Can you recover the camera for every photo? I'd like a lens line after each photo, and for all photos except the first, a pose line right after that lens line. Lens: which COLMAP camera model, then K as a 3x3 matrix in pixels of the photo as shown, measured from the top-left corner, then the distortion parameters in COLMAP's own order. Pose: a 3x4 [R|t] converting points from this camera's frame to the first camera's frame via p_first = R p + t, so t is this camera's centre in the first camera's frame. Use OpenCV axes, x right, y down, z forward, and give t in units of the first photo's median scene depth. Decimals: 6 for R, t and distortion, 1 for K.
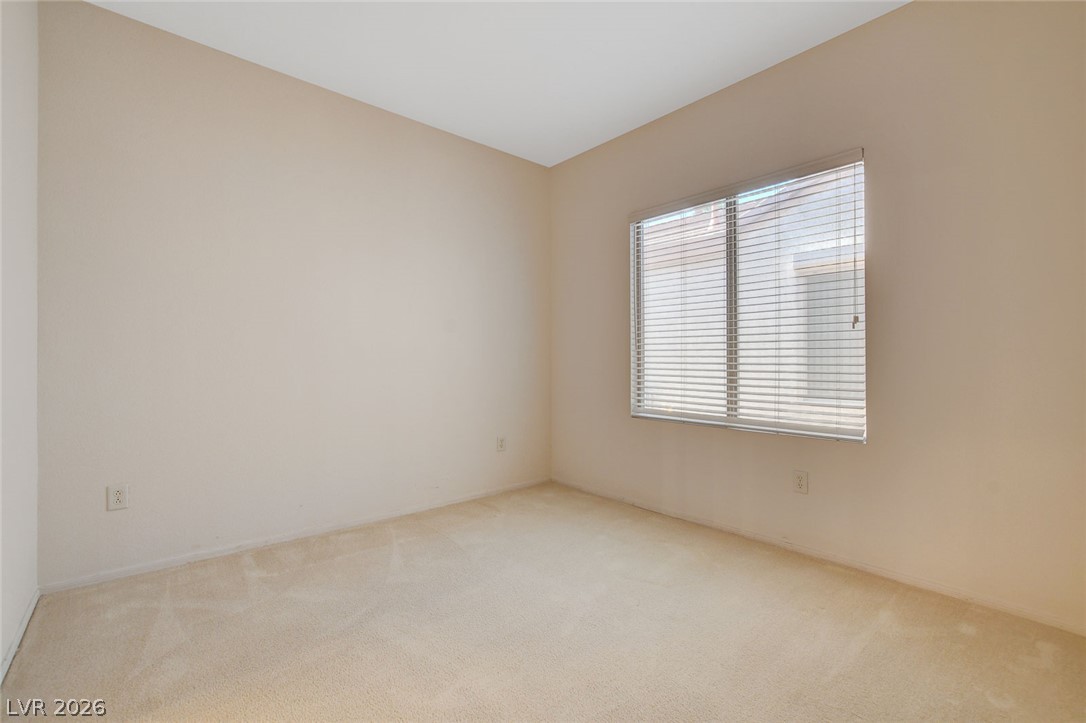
lens RADIAL K [[479.5, 0, 550.4], [0, 479.5, 363.3], [0, 0, 1]] dist [-0.002876, -0.000187]
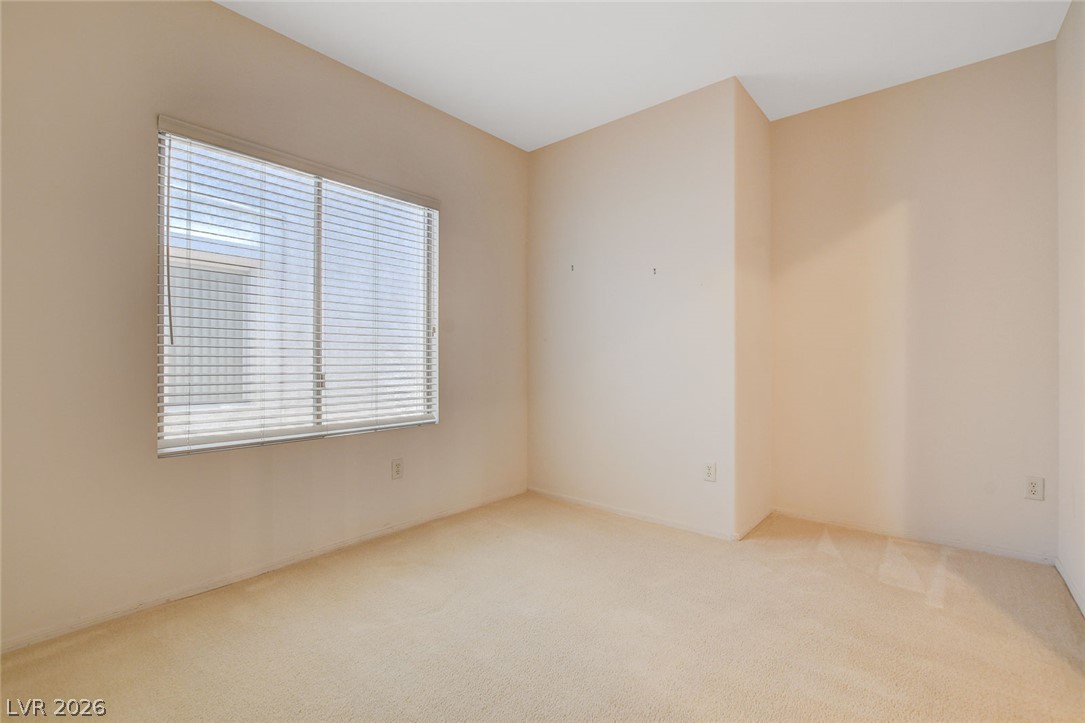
lens RADIAL K [[479.1, 0, 549.9], [0, 479.1, 363.3], [0, 0, 1]] dist [-0.002876, -0.000187]
pose [[-0.162096, -0.002810, 0.986771, -0.597597], [0.009949, 0.999940, 0.004482, -0.002206], [-0.986725, 0.010544, -0.162058, 0.759705]]
